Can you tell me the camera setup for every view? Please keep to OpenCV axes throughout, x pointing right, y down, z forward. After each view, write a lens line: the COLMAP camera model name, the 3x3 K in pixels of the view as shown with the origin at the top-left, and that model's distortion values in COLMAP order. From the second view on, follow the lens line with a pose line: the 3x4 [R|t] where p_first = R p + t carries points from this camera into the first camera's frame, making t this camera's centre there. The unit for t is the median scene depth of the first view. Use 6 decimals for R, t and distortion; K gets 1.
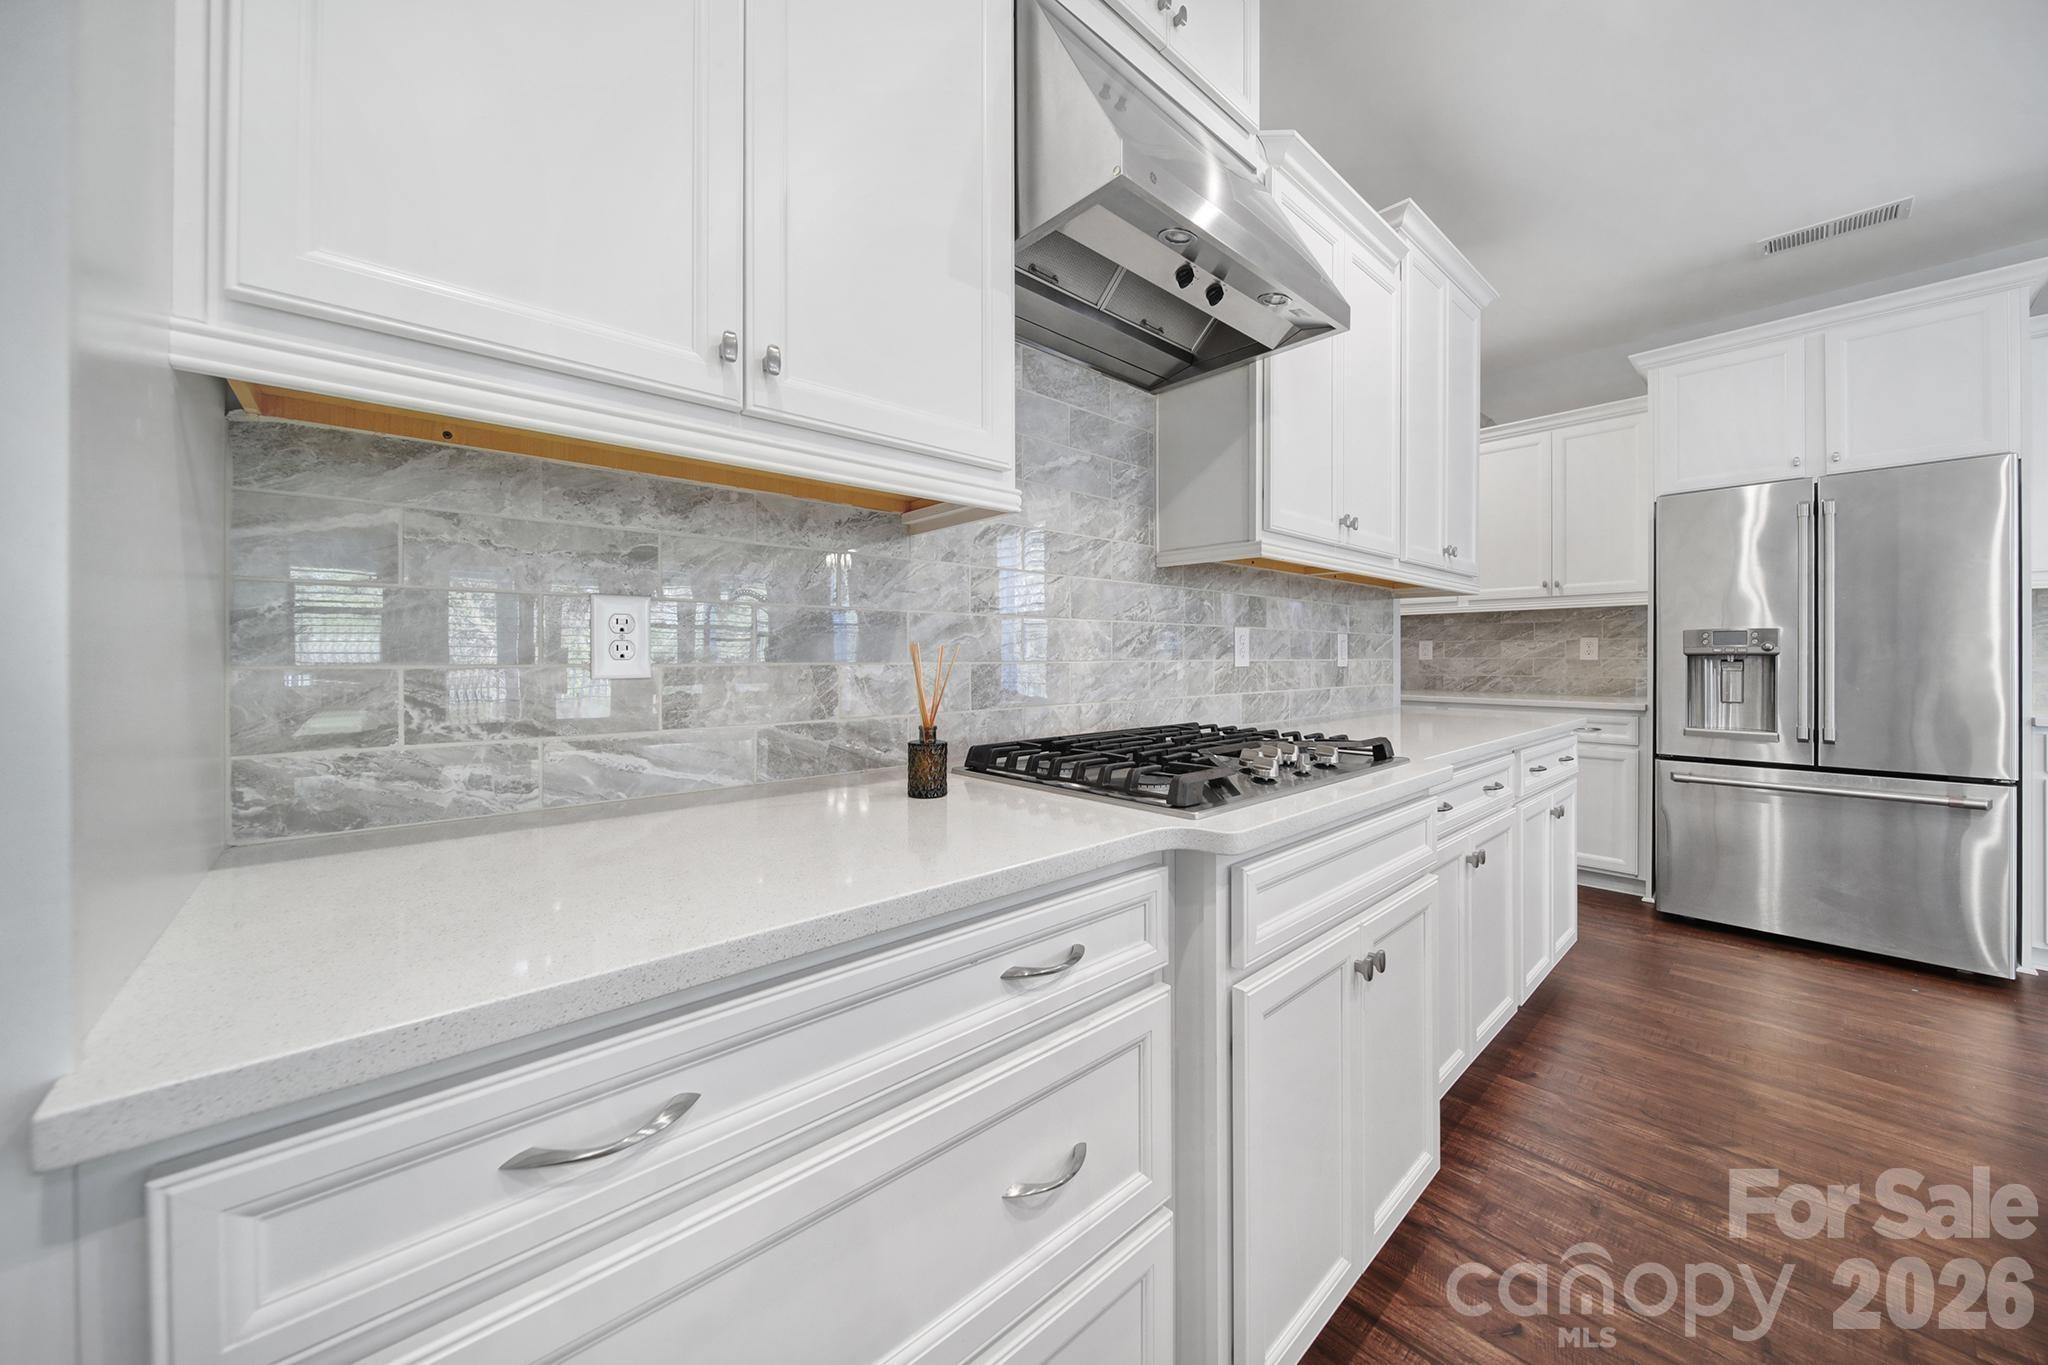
lens RADIAL K [[719.9, 0, 1012.4], [0, 719.9, 656.2], [0, 0, 1]] dist [-0.002013, -0.000968]
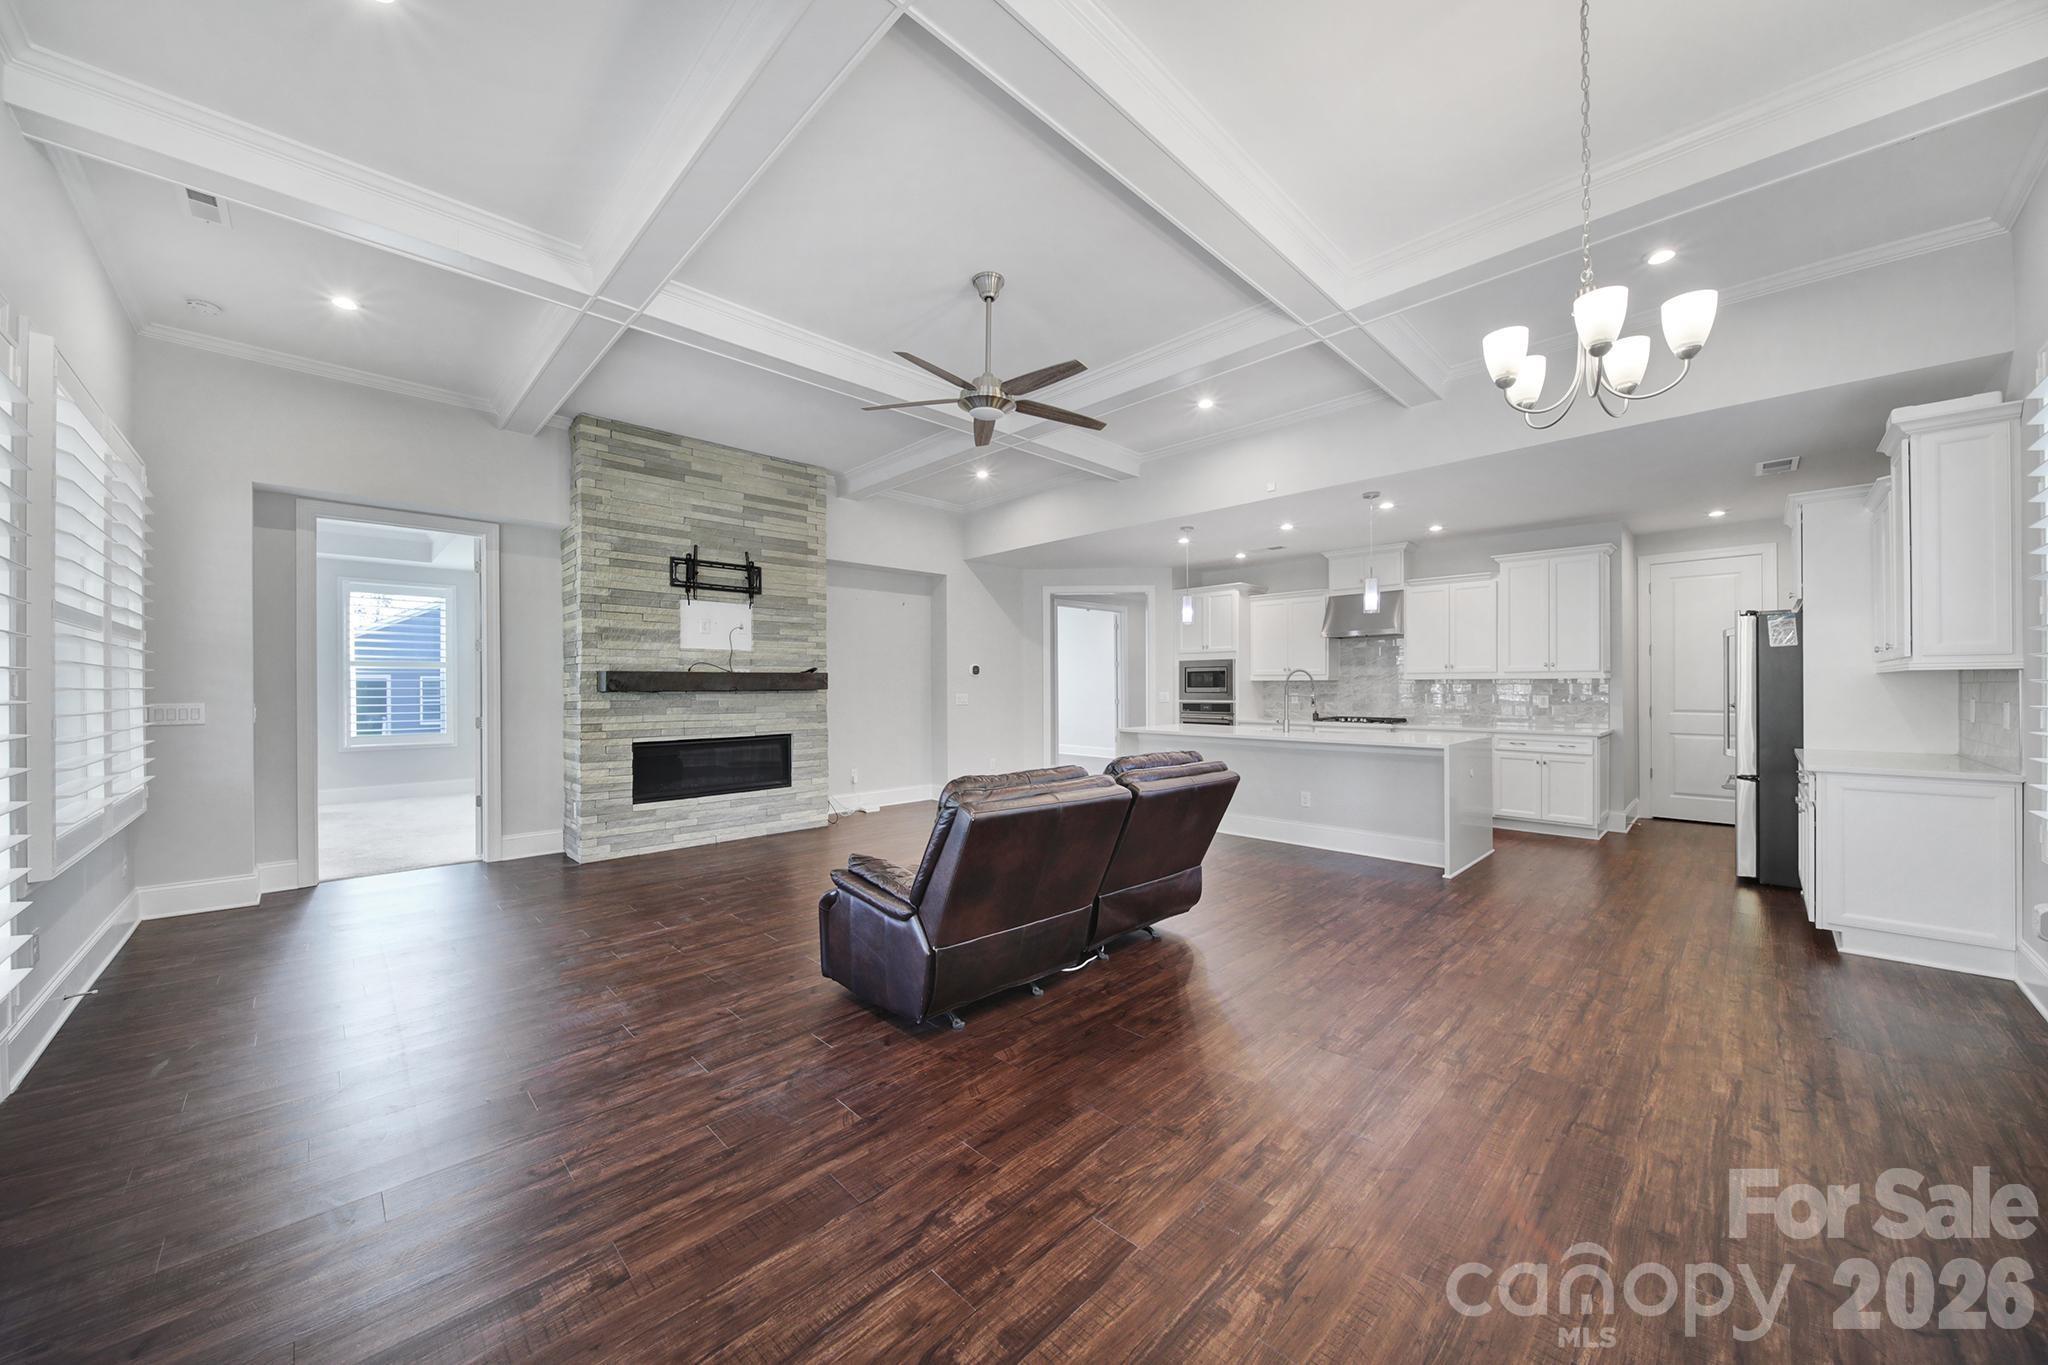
lens RADIAL K [[719.9, 0, 1016.2], [0, 719.9, 682.3], [0, 0, 1]] dist [-0.002013, -0.000968]
pose [[0.040715, -0.000384, -0.999171, 4.596348], [0.004983, 0.999988, -0.000181, -0.133721], [0.999158, -0.004971, 0.040717, -1.512875]]
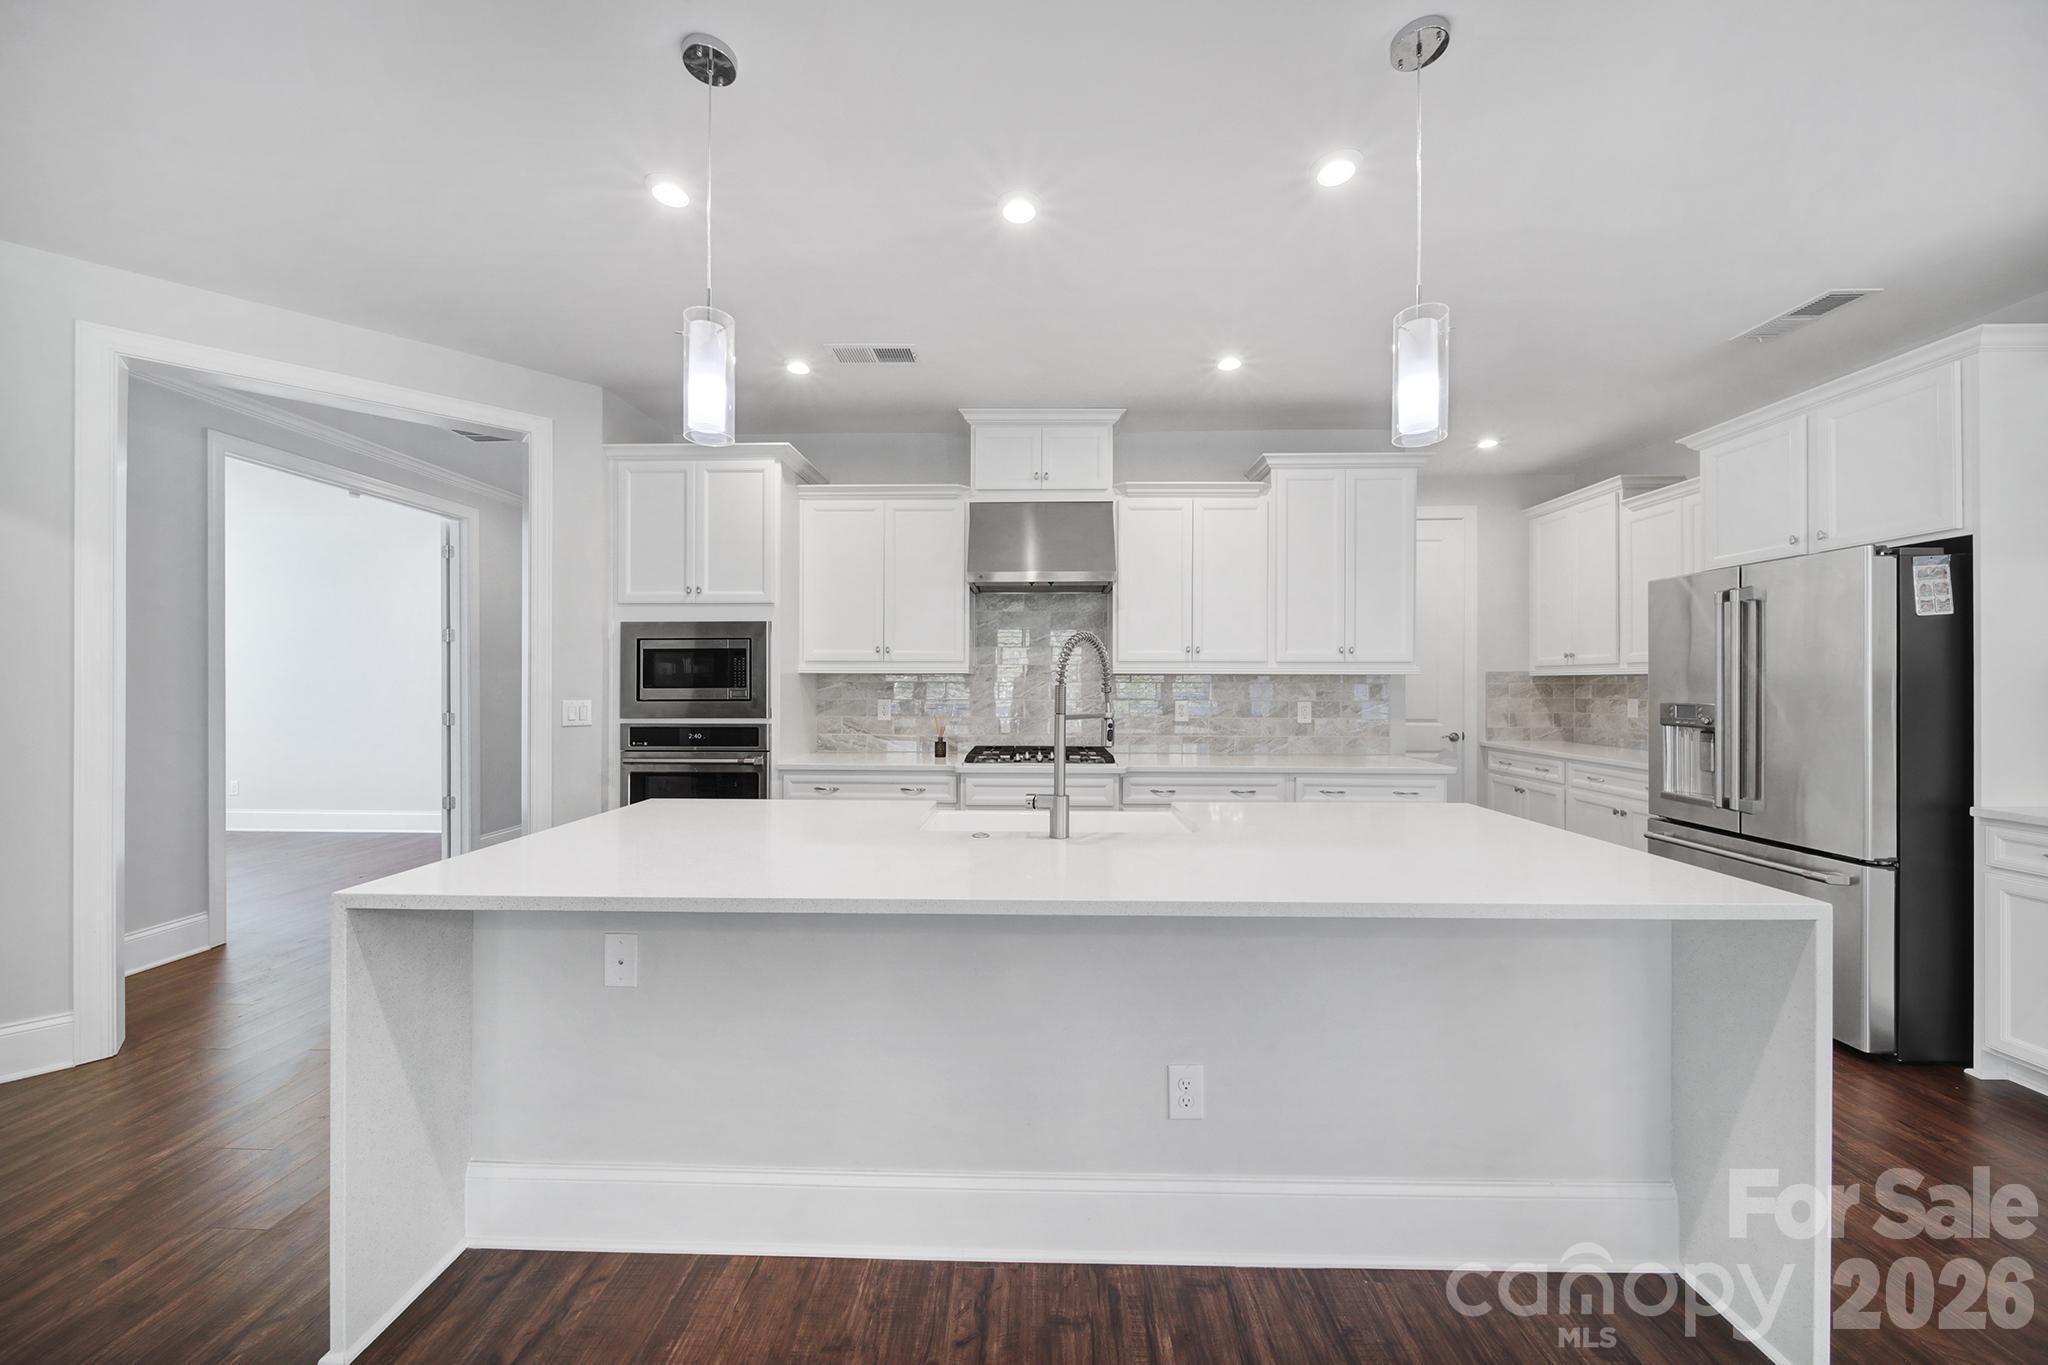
lens RADIAL K [[719.9, 0, 1030.0], [0, 719.9, 680.7], [0, 0, 1]] dist [-0.002013, -0.000968]
pose [[0.730728, 0.002291, -0.682665, 1.693224], [-0.003116, 0.999995, 0.000020, -0.116018], [0.682662, 0.002113, 0.730731, -0.822435]]
